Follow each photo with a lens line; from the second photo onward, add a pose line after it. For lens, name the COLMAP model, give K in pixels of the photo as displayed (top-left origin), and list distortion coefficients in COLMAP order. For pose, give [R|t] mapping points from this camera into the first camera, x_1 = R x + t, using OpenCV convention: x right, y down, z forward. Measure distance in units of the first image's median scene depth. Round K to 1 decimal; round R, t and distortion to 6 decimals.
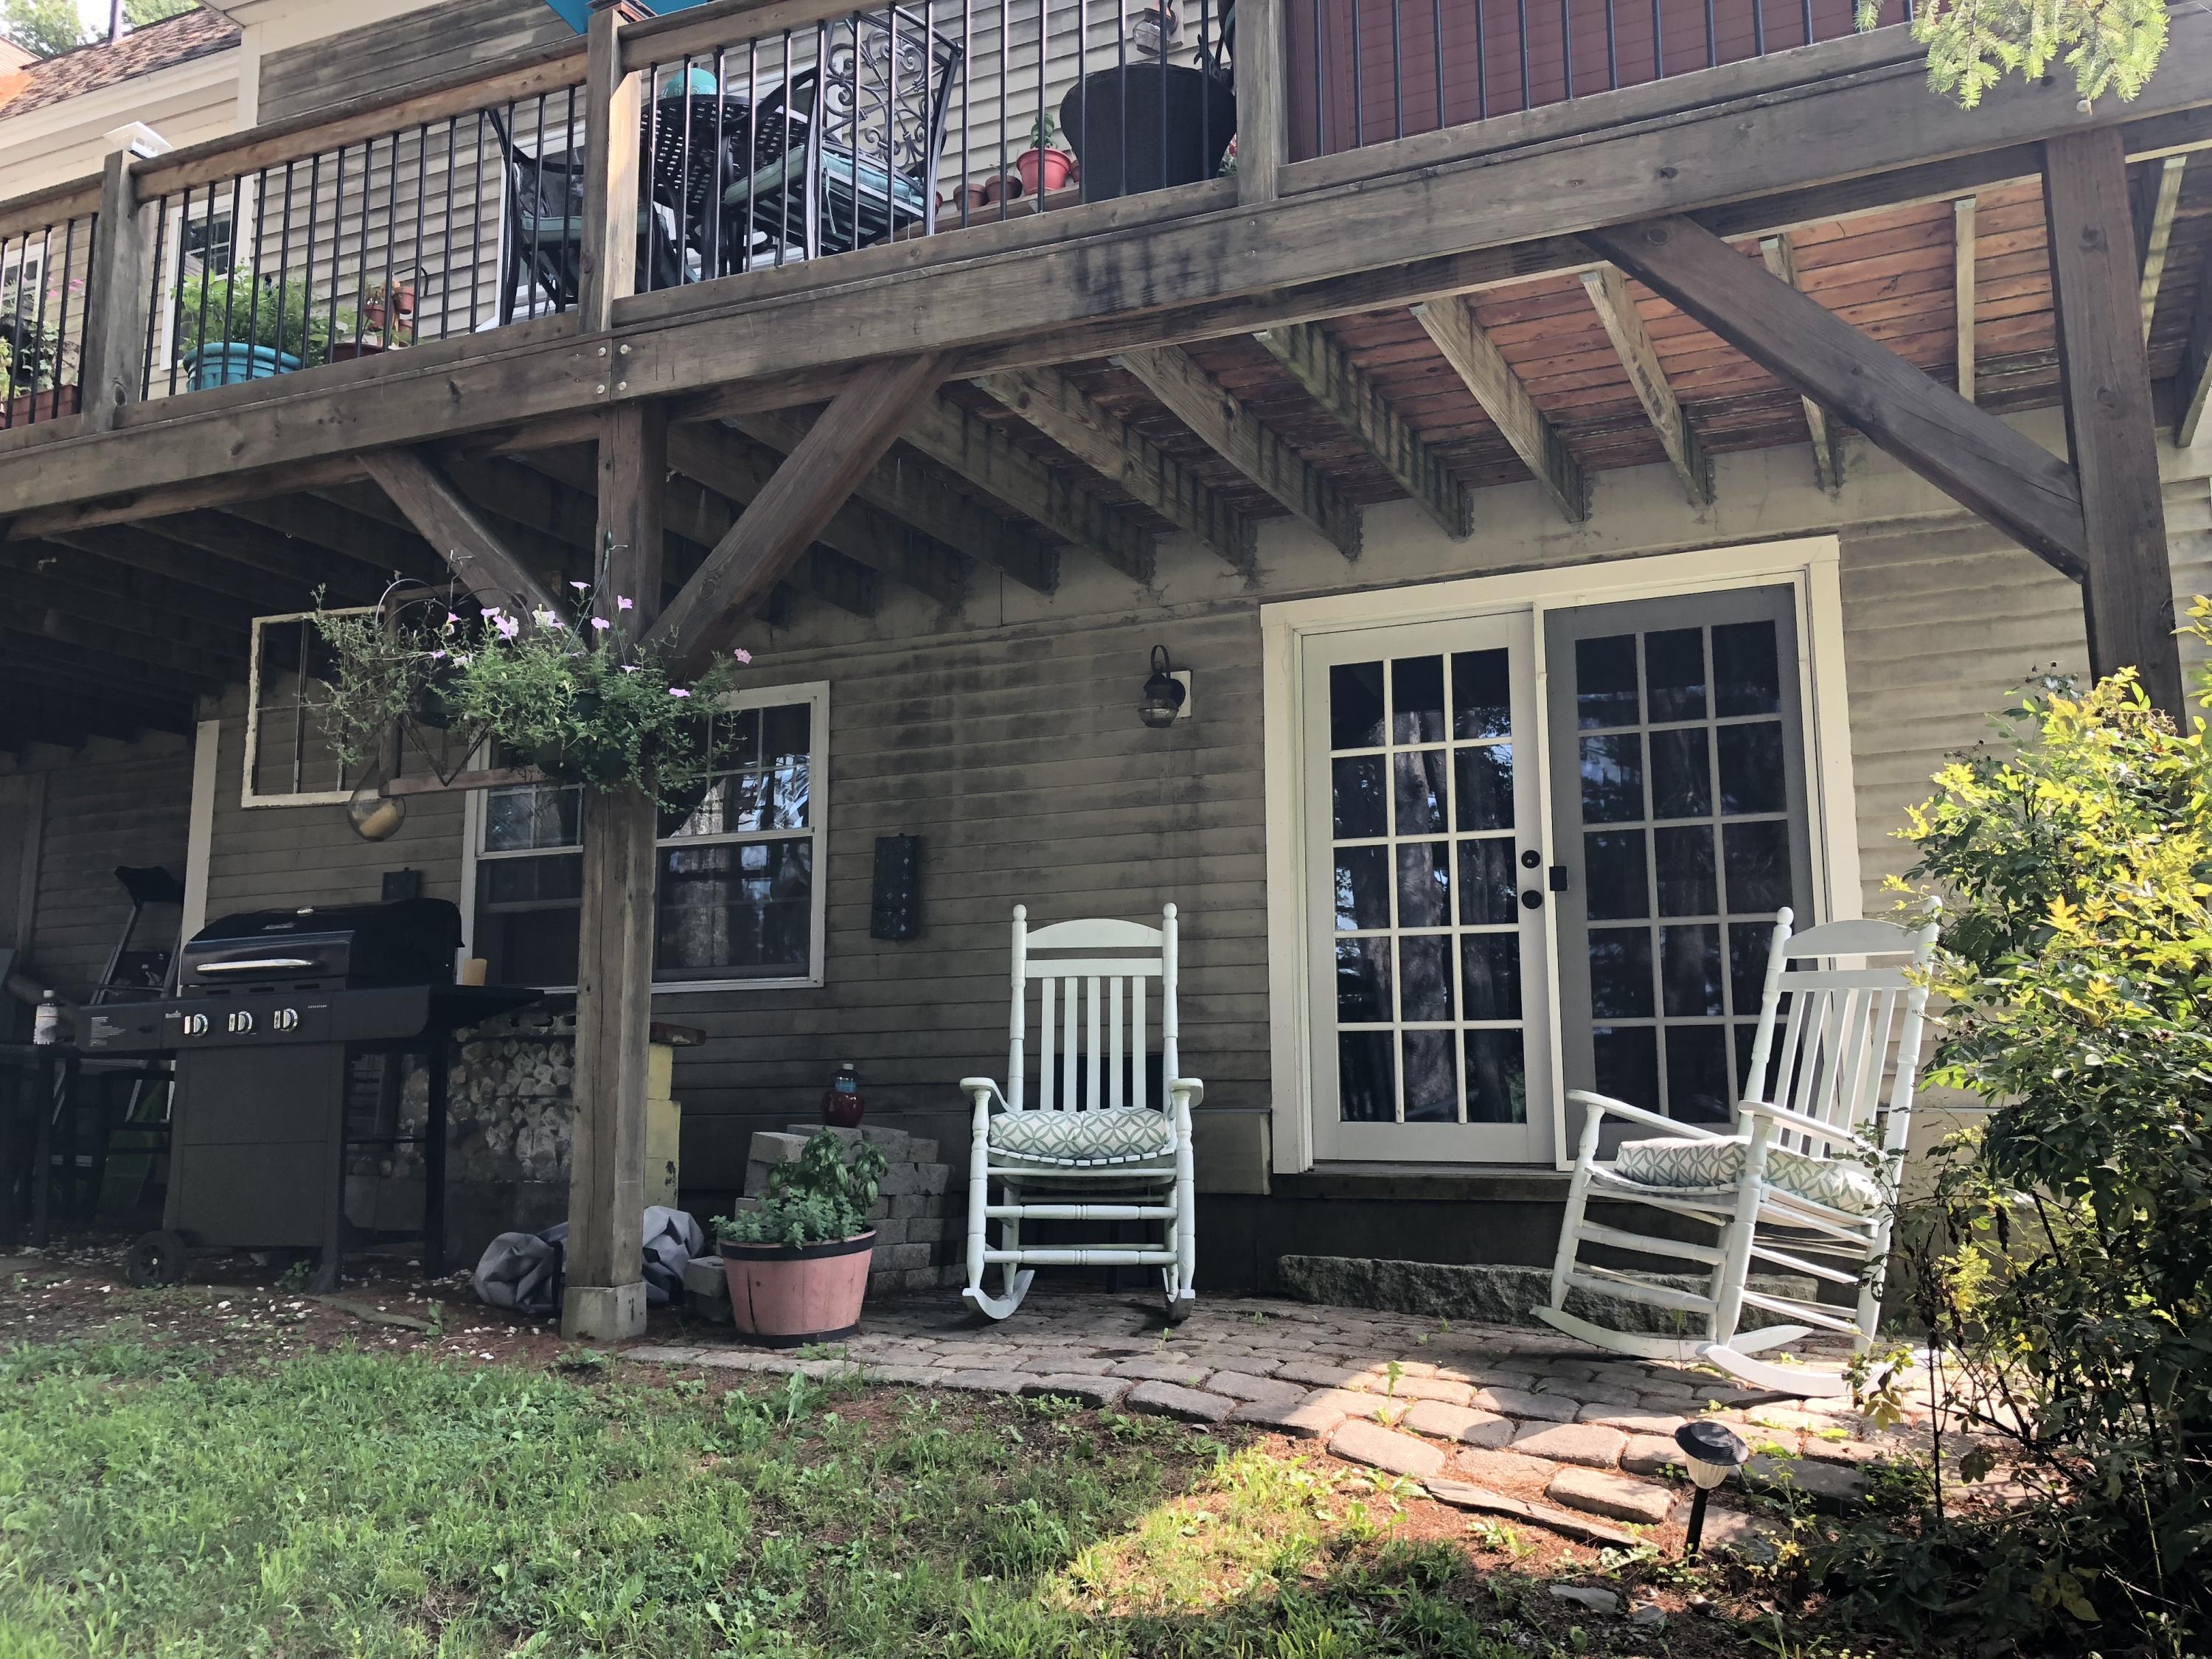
lens RADIAL K [[1792.2, 0, 1106.0], [0, 1792.2, 829.5], [0, 0, 1]] dist [0.050654, -0.066102]
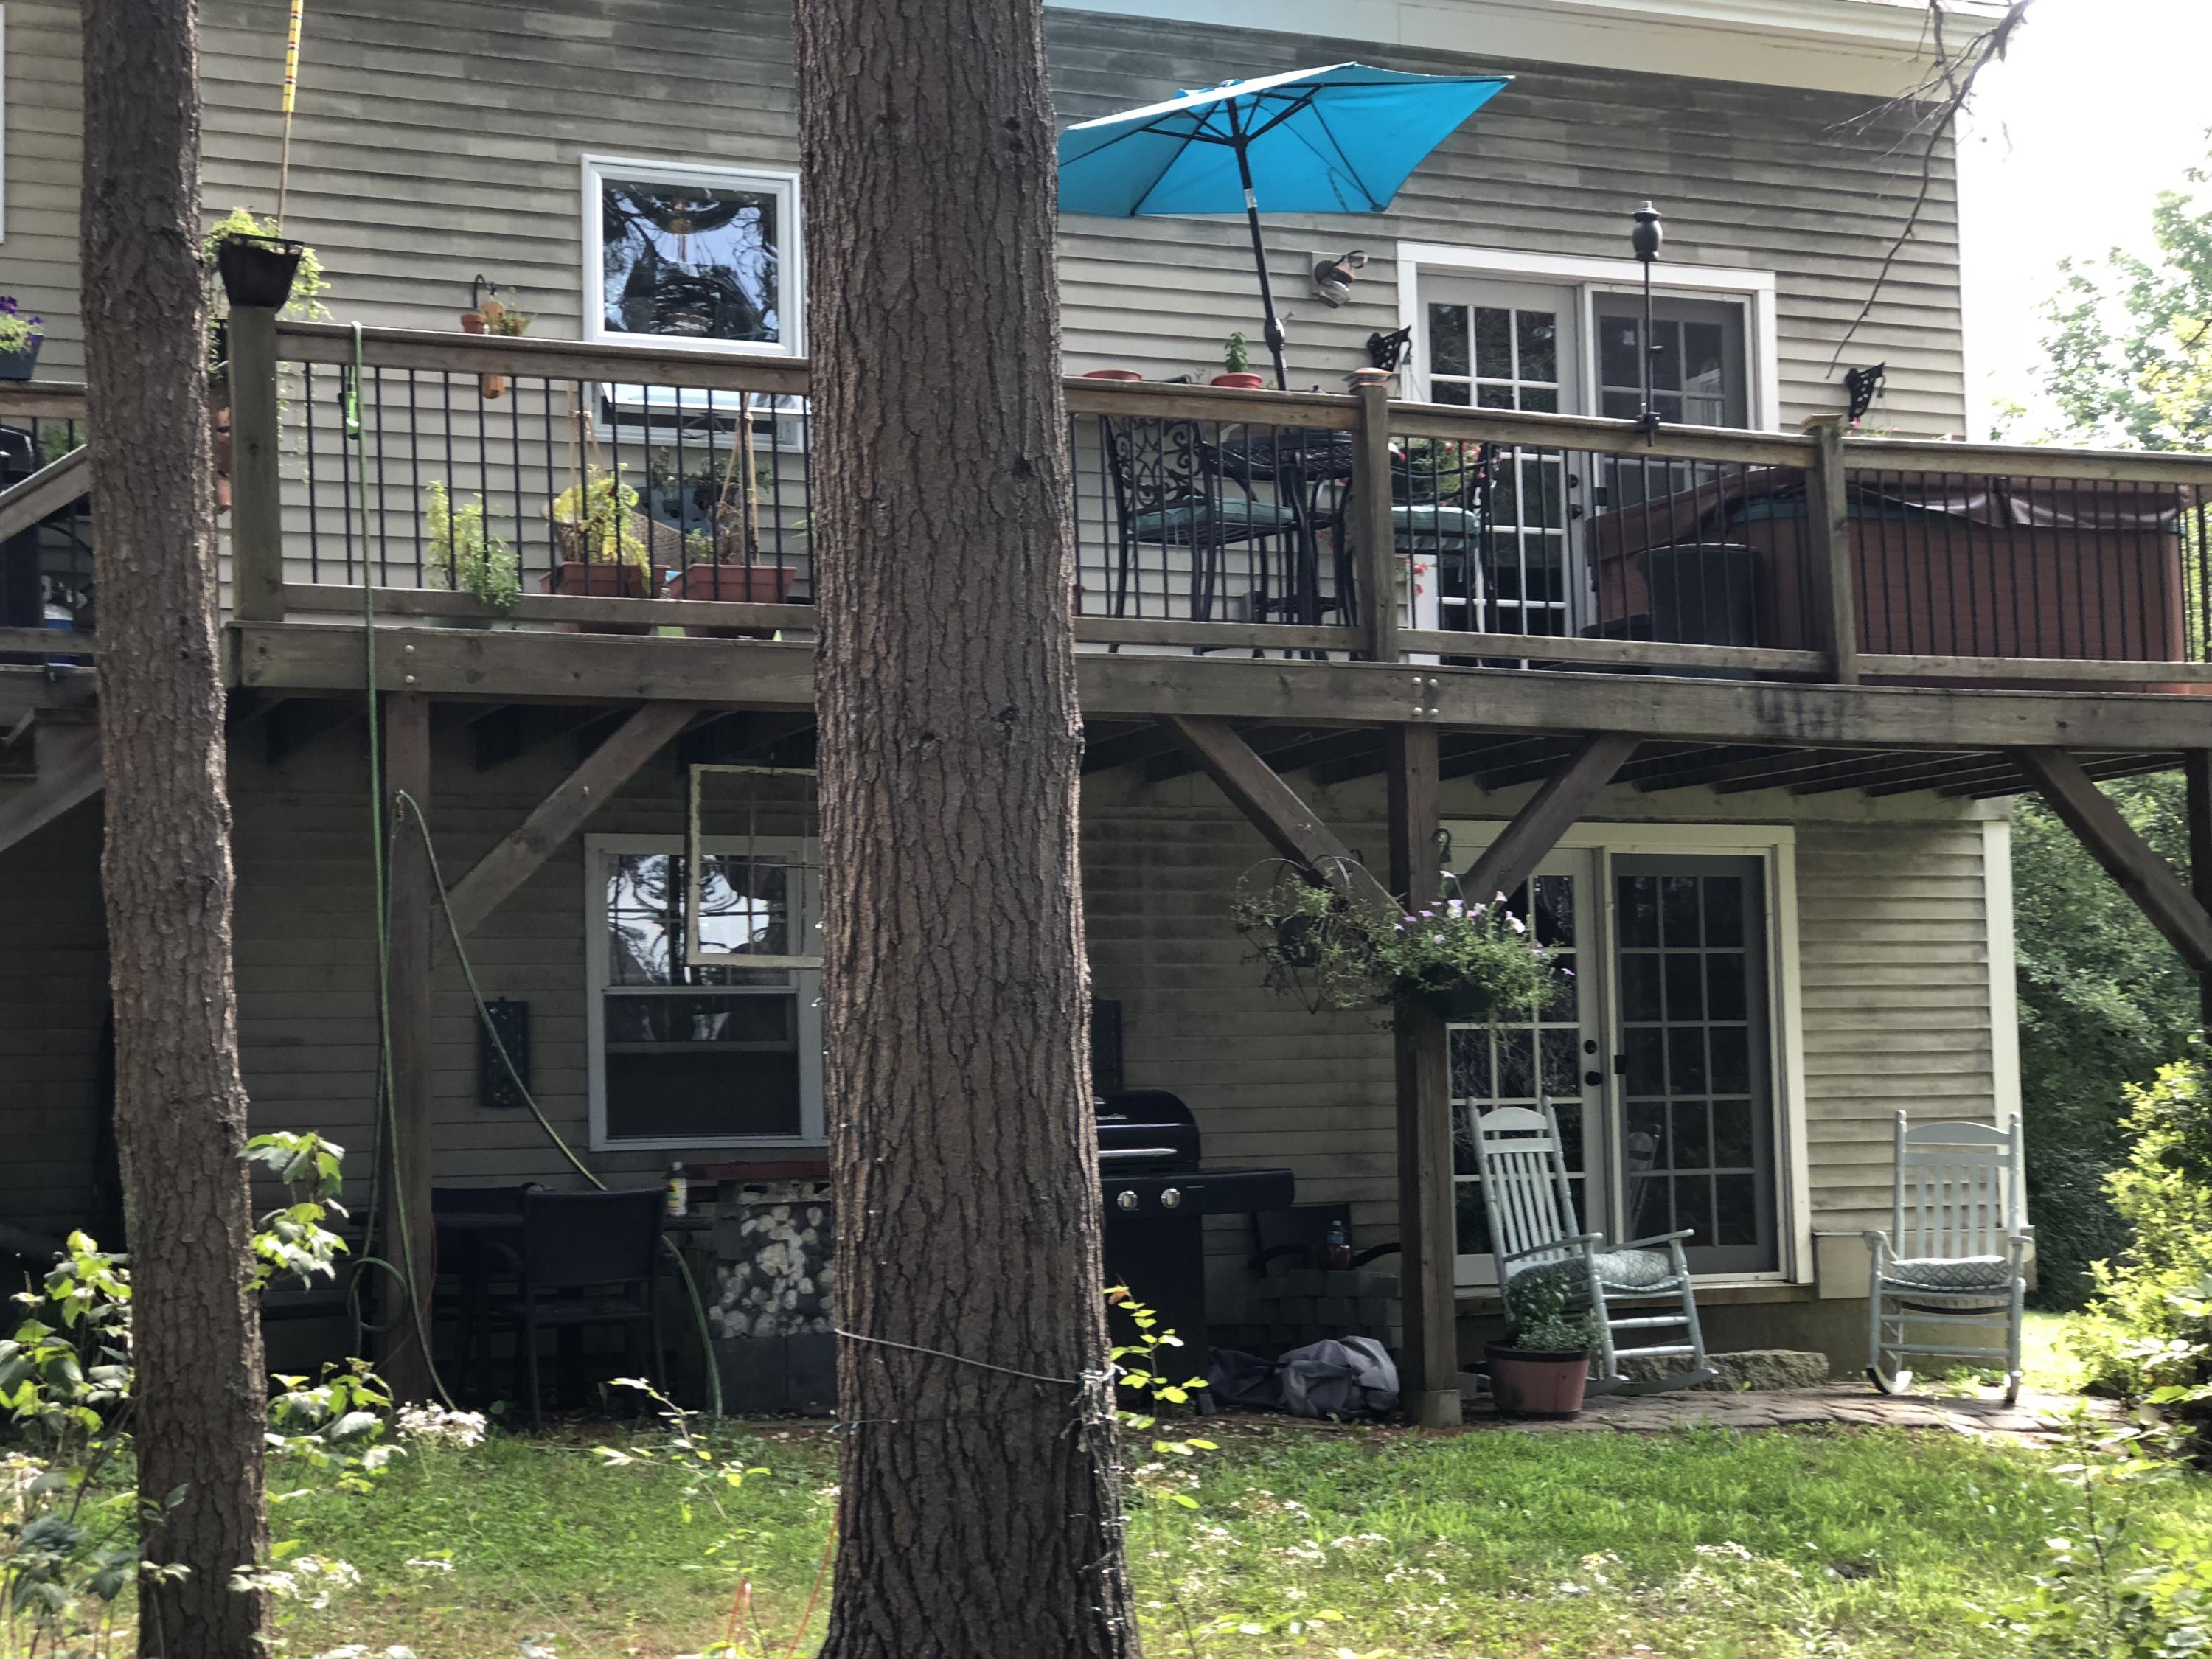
lens RADIAL K [[3644.3, 0, 1106.0], [0, 3644.3, 829.5], [0, 0, 1]] dist [0.006610, 0.005663]
pose [[0.689496, 0.053766, 0.722291, -1.991336], [-0.090448, 0.995826, 0.012214, -0.146151], [-0.718619, -0.073752, 0.691482, -0.565585]]
